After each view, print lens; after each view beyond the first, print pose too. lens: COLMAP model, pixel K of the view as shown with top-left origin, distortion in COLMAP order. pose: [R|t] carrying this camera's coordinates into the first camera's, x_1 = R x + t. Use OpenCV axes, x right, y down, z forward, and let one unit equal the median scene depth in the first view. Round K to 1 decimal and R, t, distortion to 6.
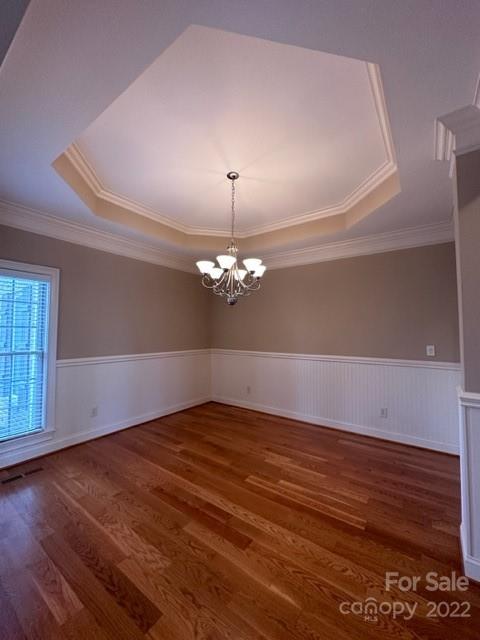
lens RADIAL K [[259.1, 0, 240.0], [0, 259.1, 320.0], [0, 0, 1]] dist [-0.000522, 0.000022]
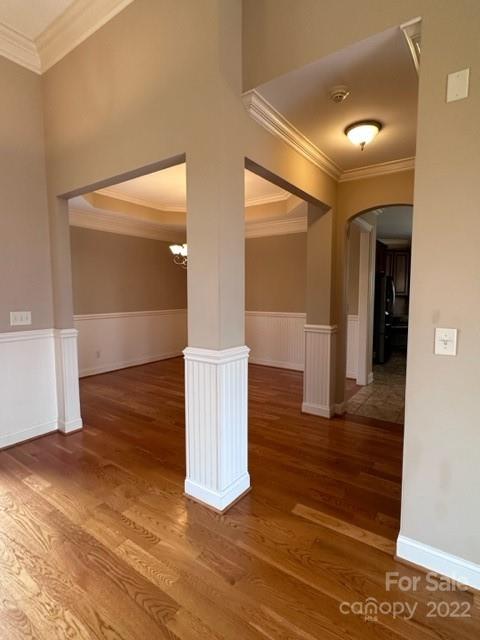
lens RADIAL K [[326.3, 0, 240.0], [0, 326.3, 320.0], [0, 0, 1]] dist [0.001046, -0.000021]
pose [[0.999869, -0.004291, 0.015618, 0.172381], [0.002254, 0.991750, 0.128167, -0.040529], [-0.016039, -0.128115, 0.991630, -0.781567]]
